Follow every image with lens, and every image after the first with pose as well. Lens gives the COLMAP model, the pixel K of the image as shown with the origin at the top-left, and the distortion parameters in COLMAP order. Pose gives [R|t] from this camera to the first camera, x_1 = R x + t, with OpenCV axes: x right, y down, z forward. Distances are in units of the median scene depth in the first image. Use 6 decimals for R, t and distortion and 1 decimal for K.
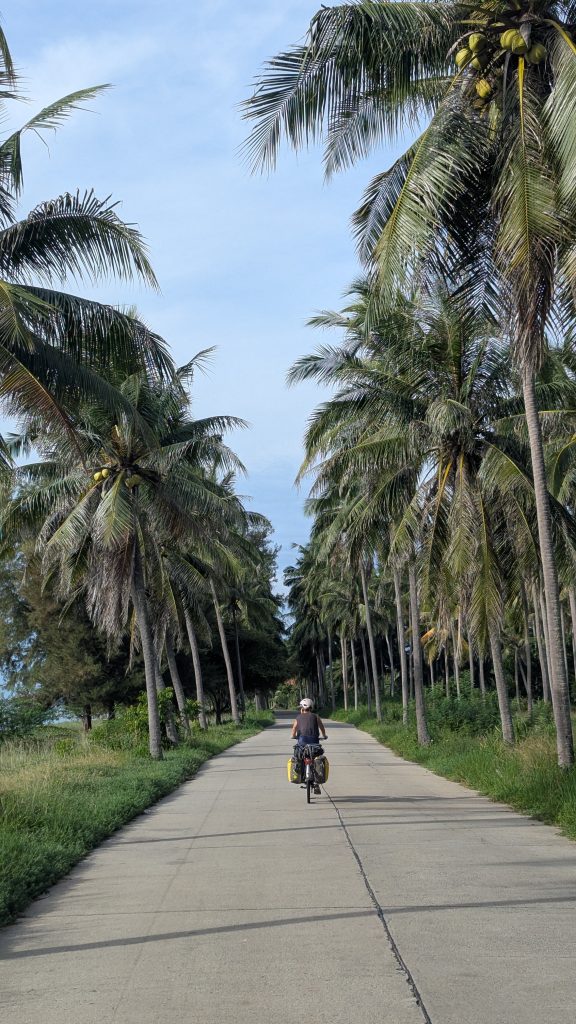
lens RADIAL K [[1147.9, 0, 288.0], [0, 1147.9, 512.0], [0, 0, 1]] dist [0.104232, 0.003623]
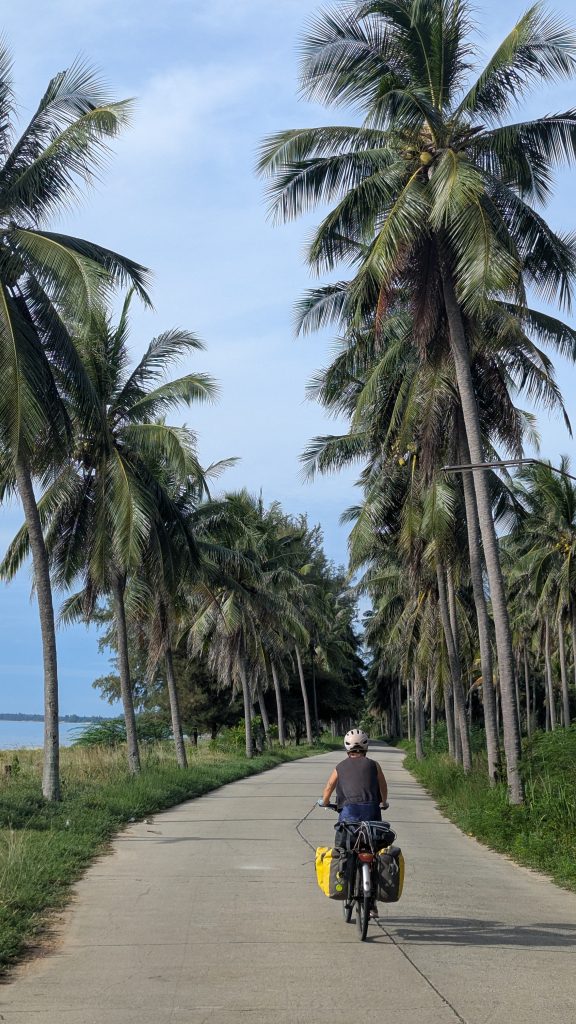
lens RADIAL K [[1147.9, 0, 288.0], [0, 1147.9, 512.0], [0, 0, 1]] dist [0.104232, 0.003623]
pose [[0.996098, 0.028060, -0.083679, 0.047784], [-0.030034, 0.999297, -0.022427, -0.072814], [0.082991, 0.024853, 0.996240, -0.449202]]
